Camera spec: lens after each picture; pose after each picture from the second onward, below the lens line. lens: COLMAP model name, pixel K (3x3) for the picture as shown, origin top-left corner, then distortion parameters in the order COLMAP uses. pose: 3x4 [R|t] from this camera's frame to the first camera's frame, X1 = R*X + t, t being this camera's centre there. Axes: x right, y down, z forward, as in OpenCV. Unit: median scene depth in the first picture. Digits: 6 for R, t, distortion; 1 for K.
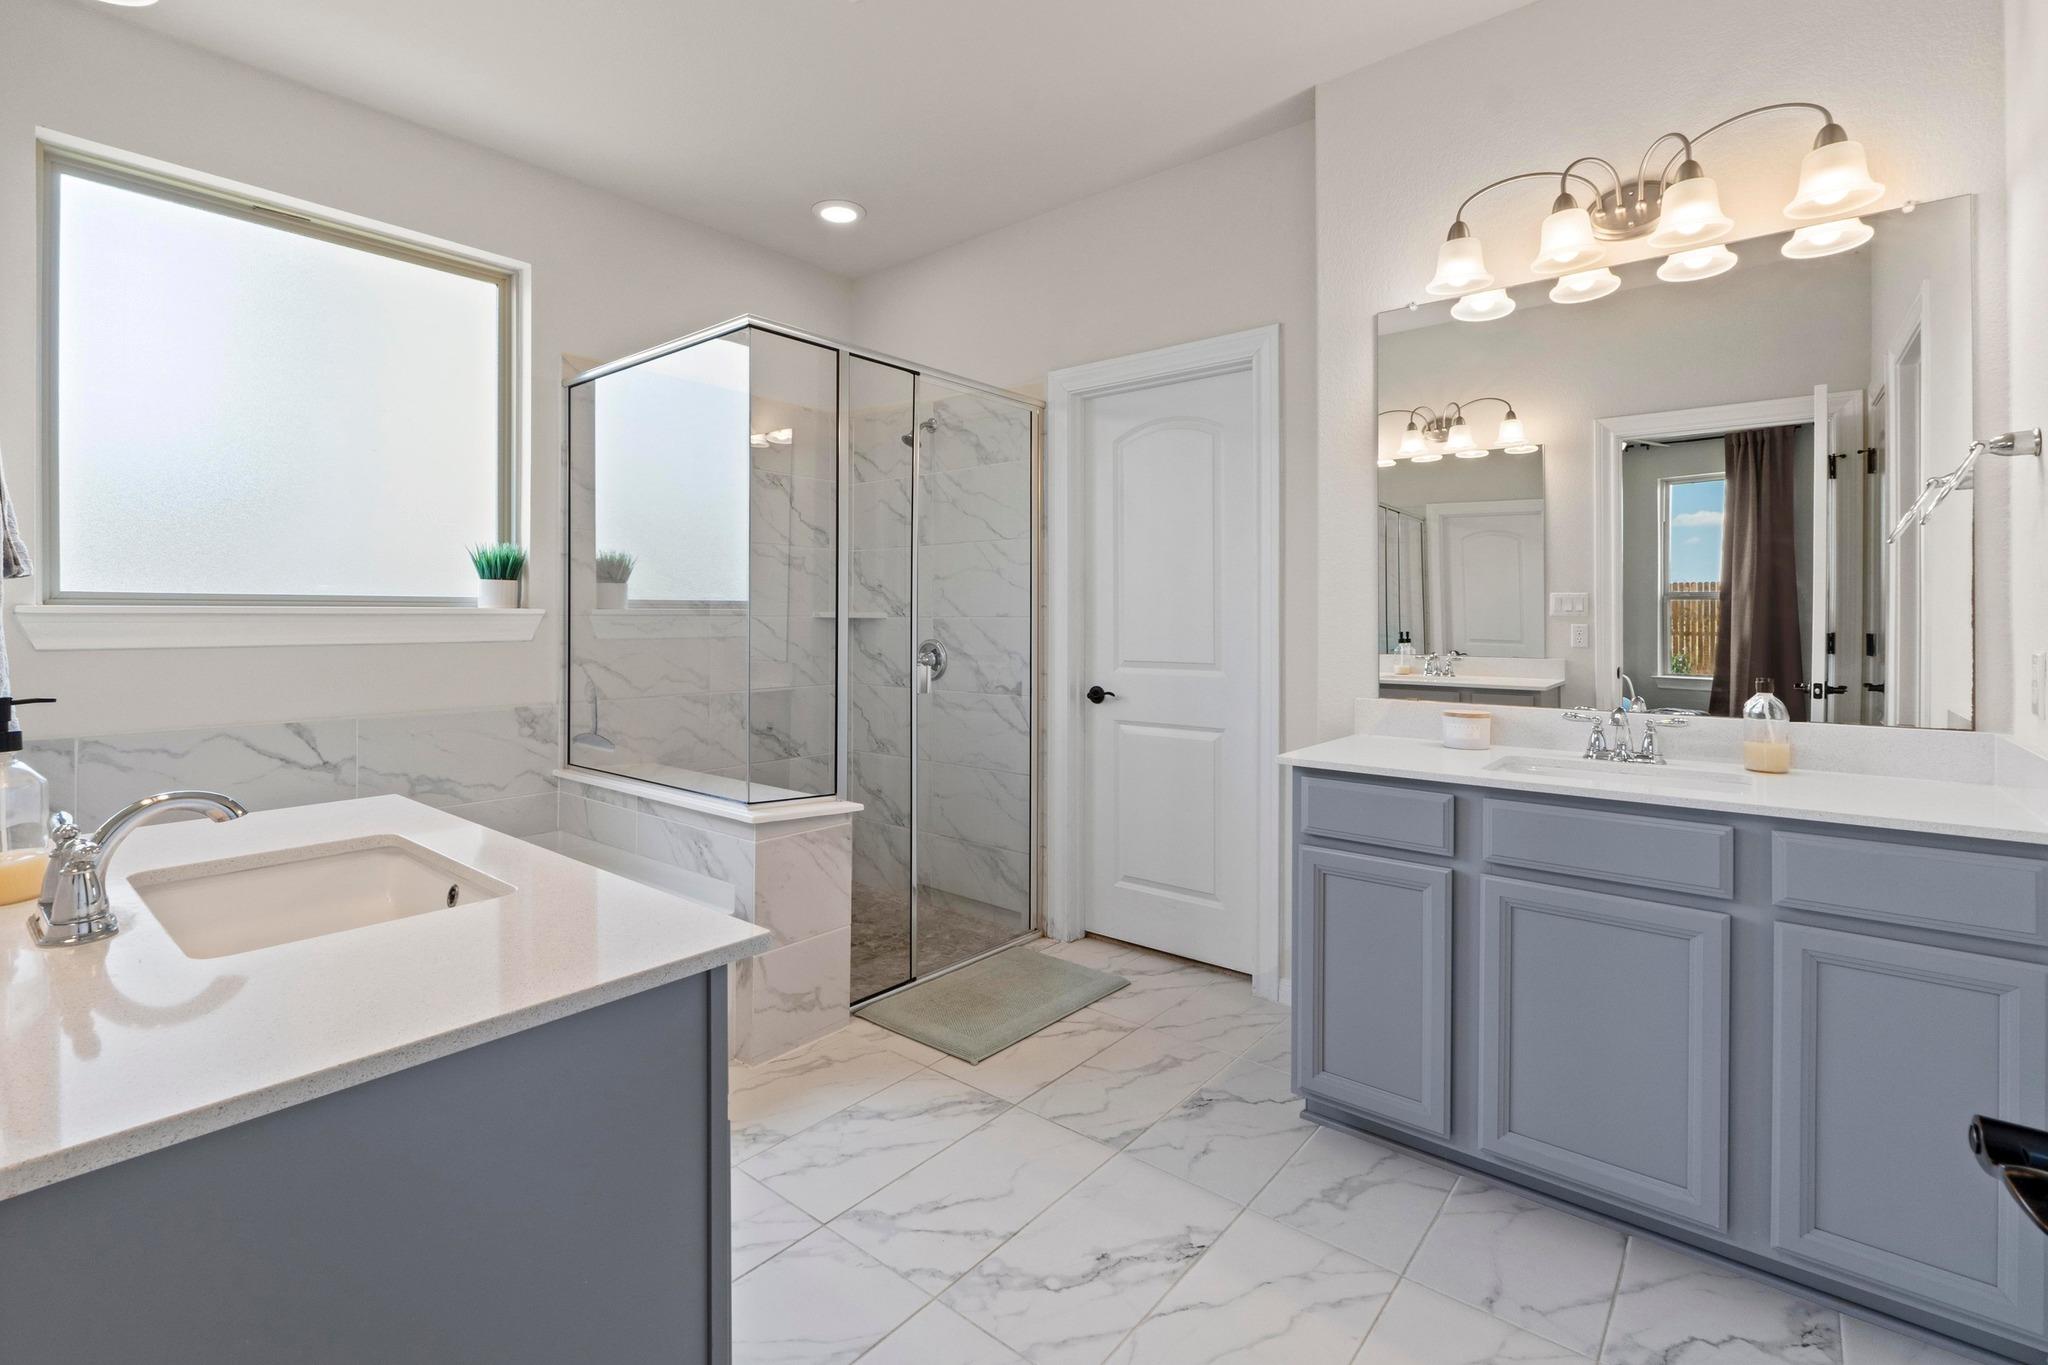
lens RADIAL K [[932.0, 0, 978.2], [0, 932.0, 642.3], [0, 0, 1]] dist [0.000550, 0.000020]
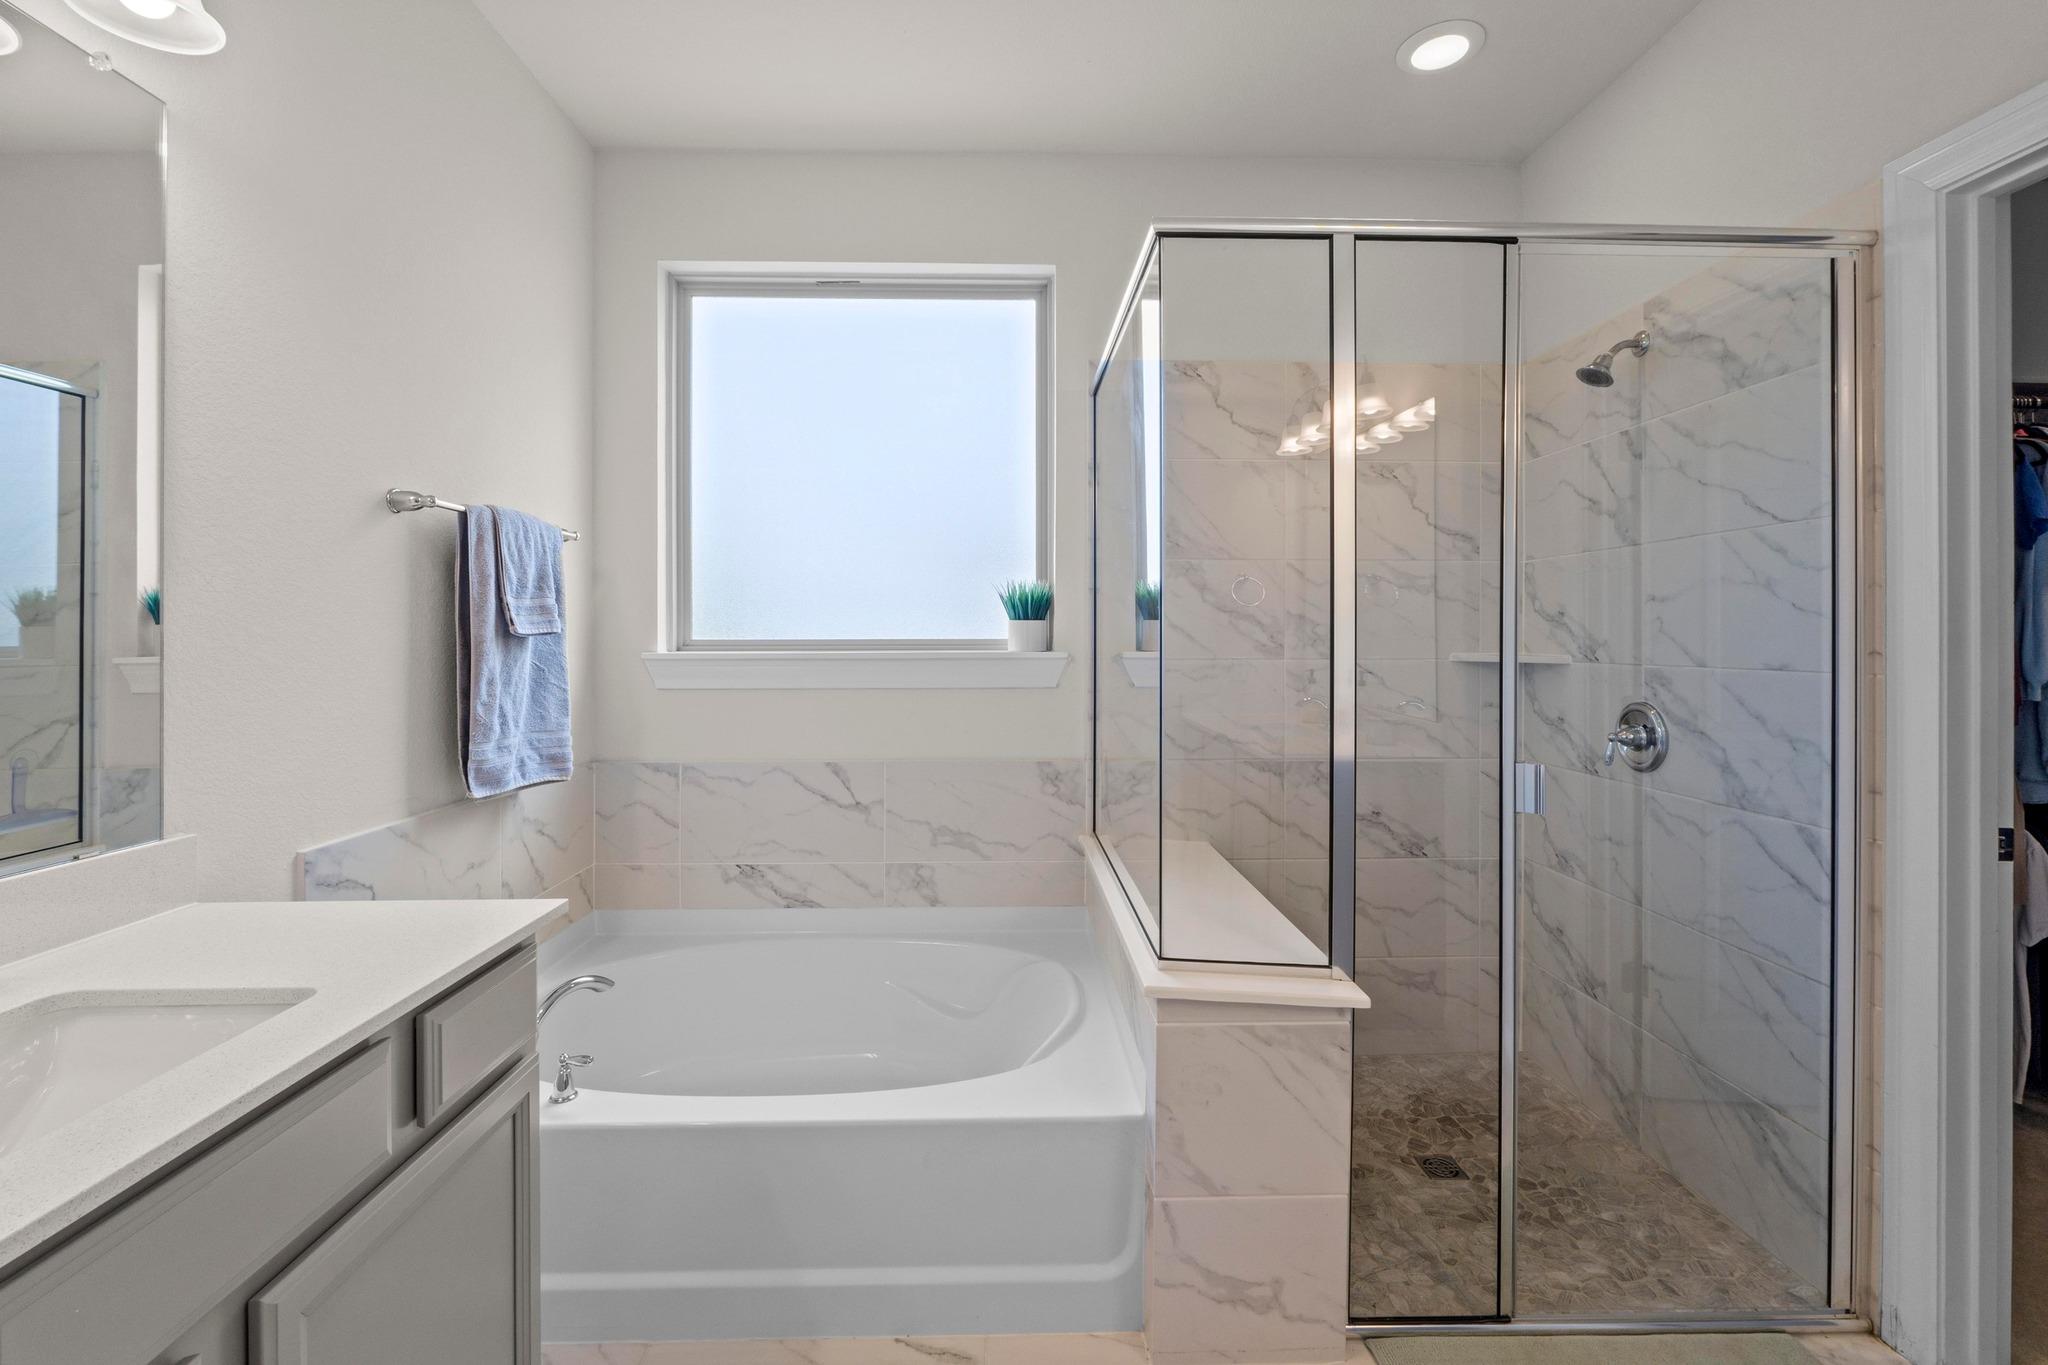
lens RADIAL K [[886.2, 0, 1022.3], [0, 886.2, 646.8], [0, 0, 1]] dist [-0.002653, 0.000243]
pose [[0.679350, 0.007269, -0.733778, 0.108851], [-0.018800, 0.999795, -0.007502, -0.031120], [0.733573, 0.018892, 0.679348, 0.371009]]
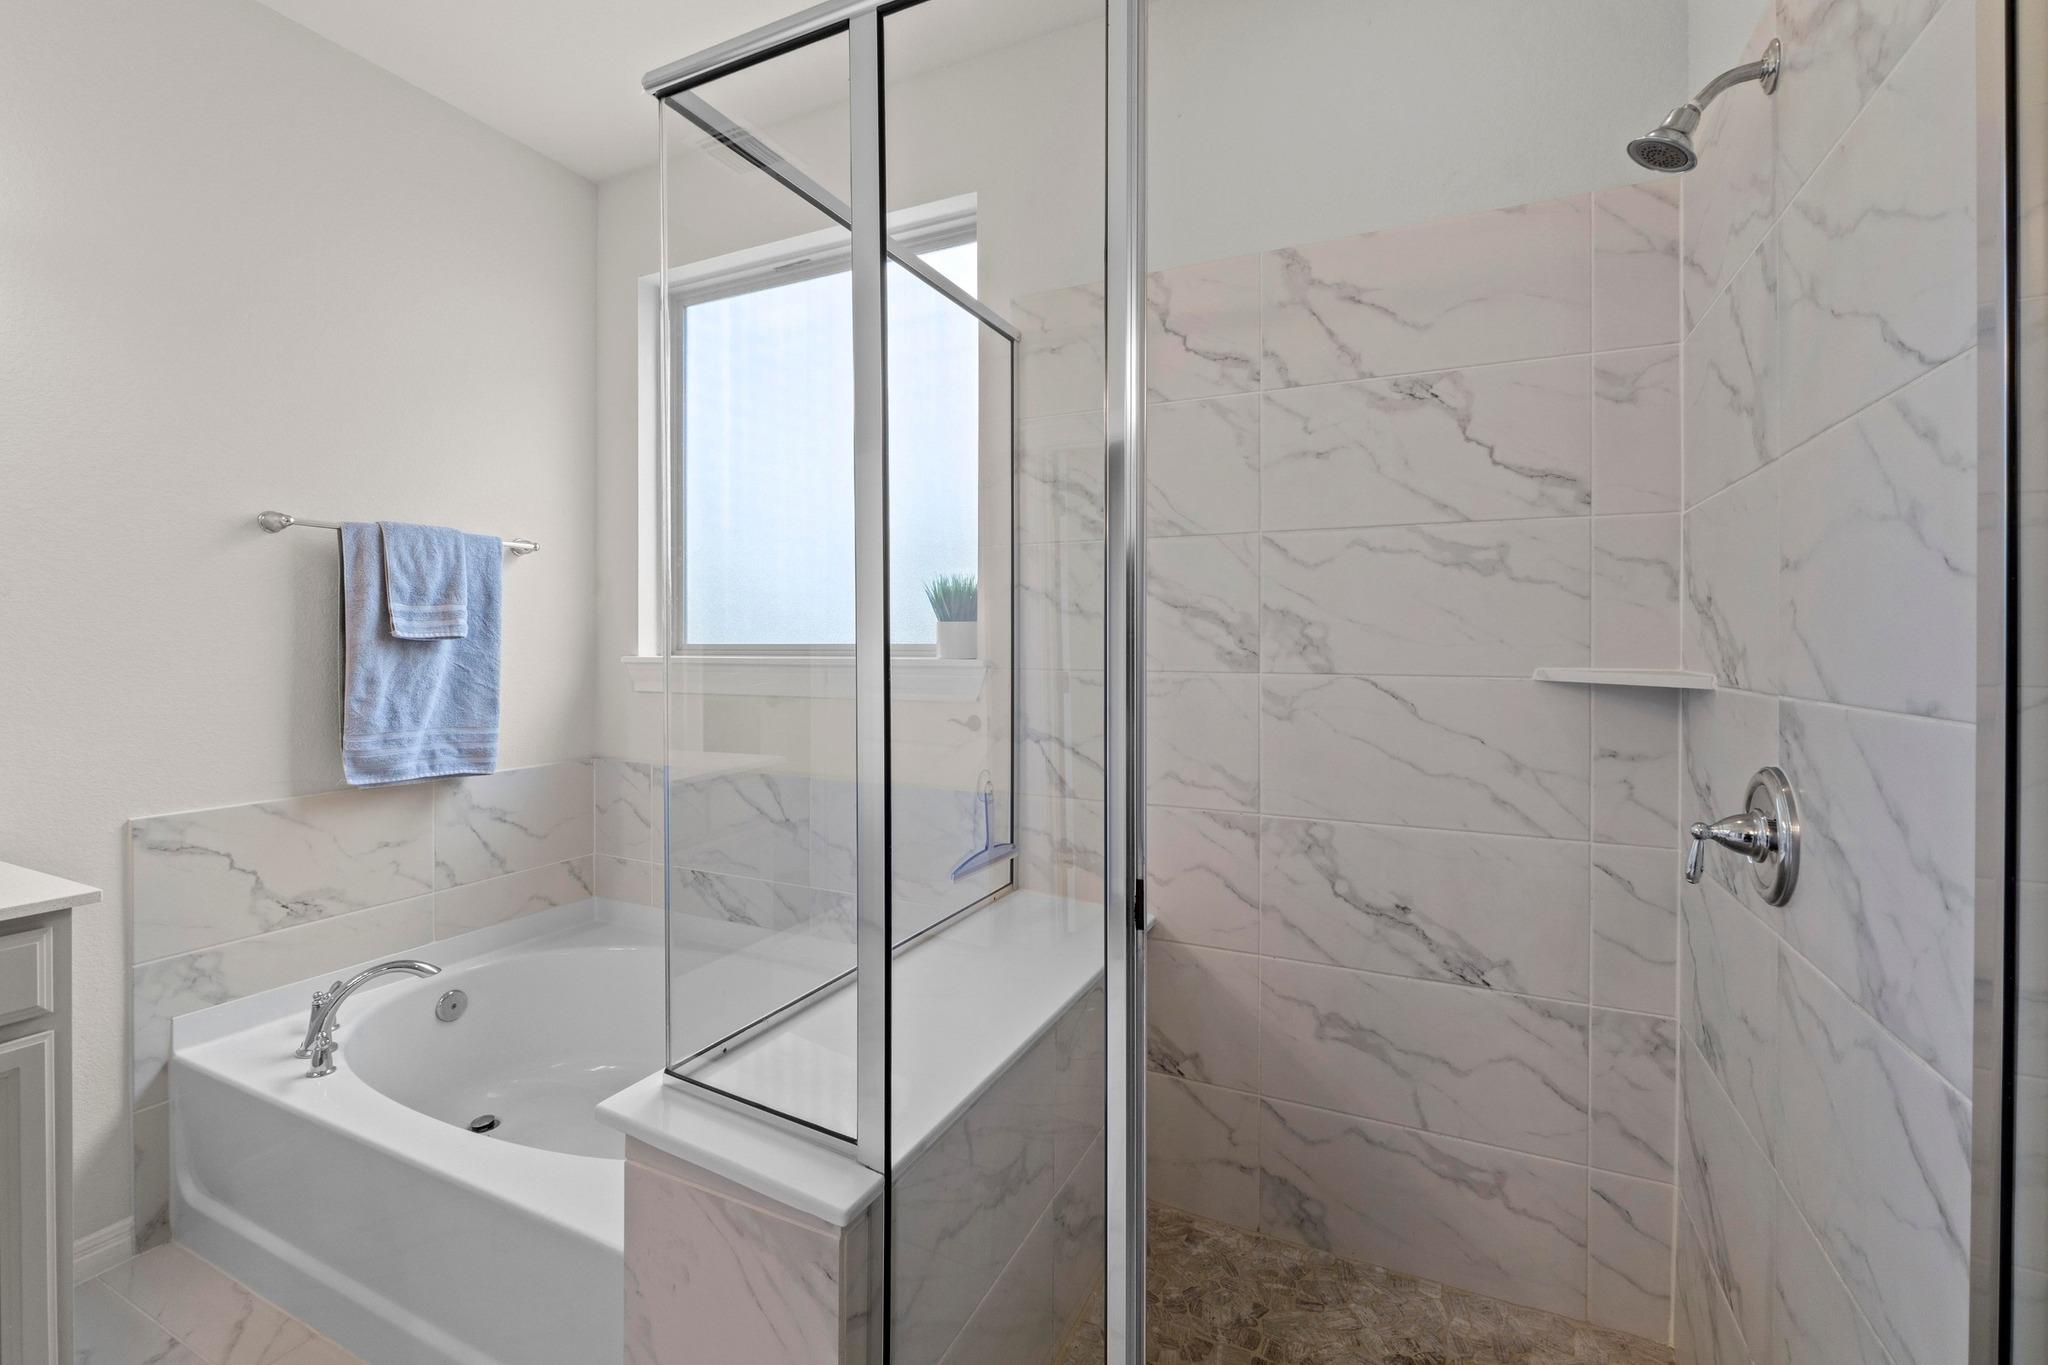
lens RADIAL K [[880.2, 0, 1021.6], [0, 880.2, 658.6], [0, 0, 1]] dist [-0.001717, -0.000871]
pose [[0.263733, 0.014686, -0.964484, 0.183941], [-0.027792, 0.999585, 0.007621, -0.039639], [0.964195, 0.024796, 0.264032, 0.785805]]
